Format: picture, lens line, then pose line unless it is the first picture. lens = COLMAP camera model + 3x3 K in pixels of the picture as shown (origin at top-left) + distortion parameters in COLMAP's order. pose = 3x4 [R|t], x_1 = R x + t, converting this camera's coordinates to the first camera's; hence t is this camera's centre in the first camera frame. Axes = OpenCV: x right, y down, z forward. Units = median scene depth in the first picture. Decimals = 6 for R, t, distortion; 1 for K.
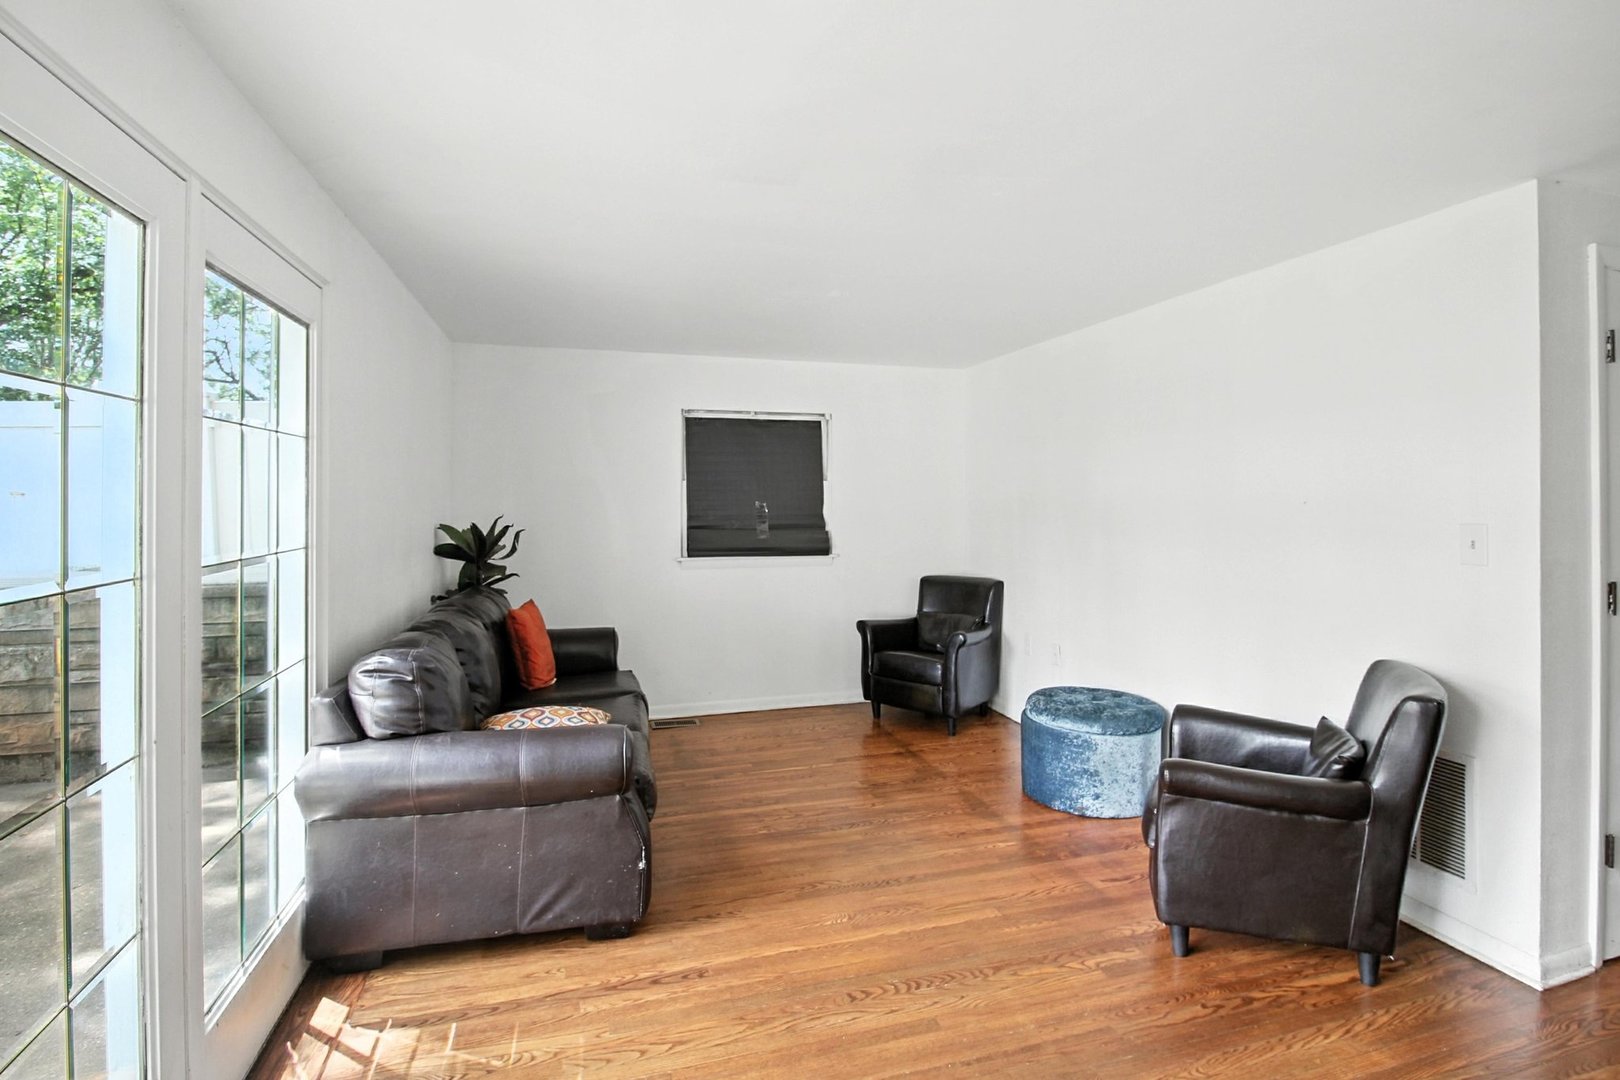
lens RADIAL K [[777.6, 0, 825.9], [0, 777.6, 526.3], [0, 0, 1]] dist [0.000070, -0.014564]
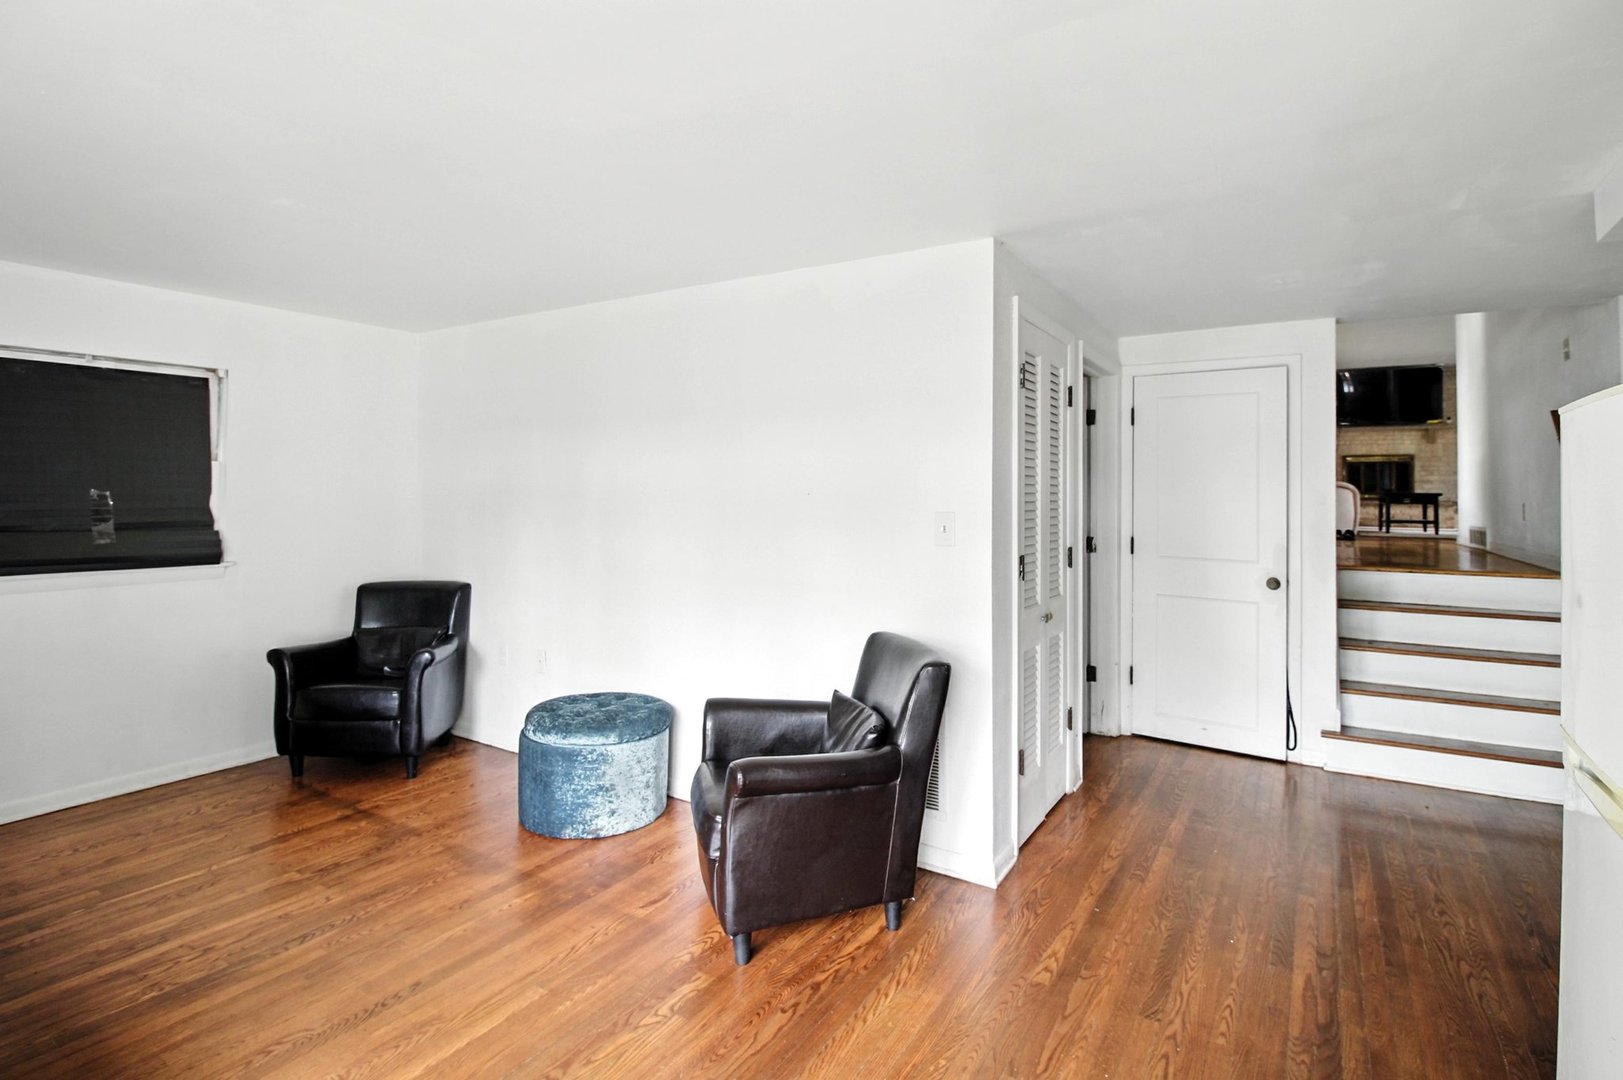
lens RADIAL K [[794.6, 0, 811.3], [0, 794.6, 492.3], [0, 0, 1]] dist [0.003219, -0.012568]
pose [[0.762651, 0.004852, 0.646792, -0.081685], [0.015115, 0.999565, -0.025321, -0.003668], [-0.646634, 0.029088, 0.762246, 0.120114]]
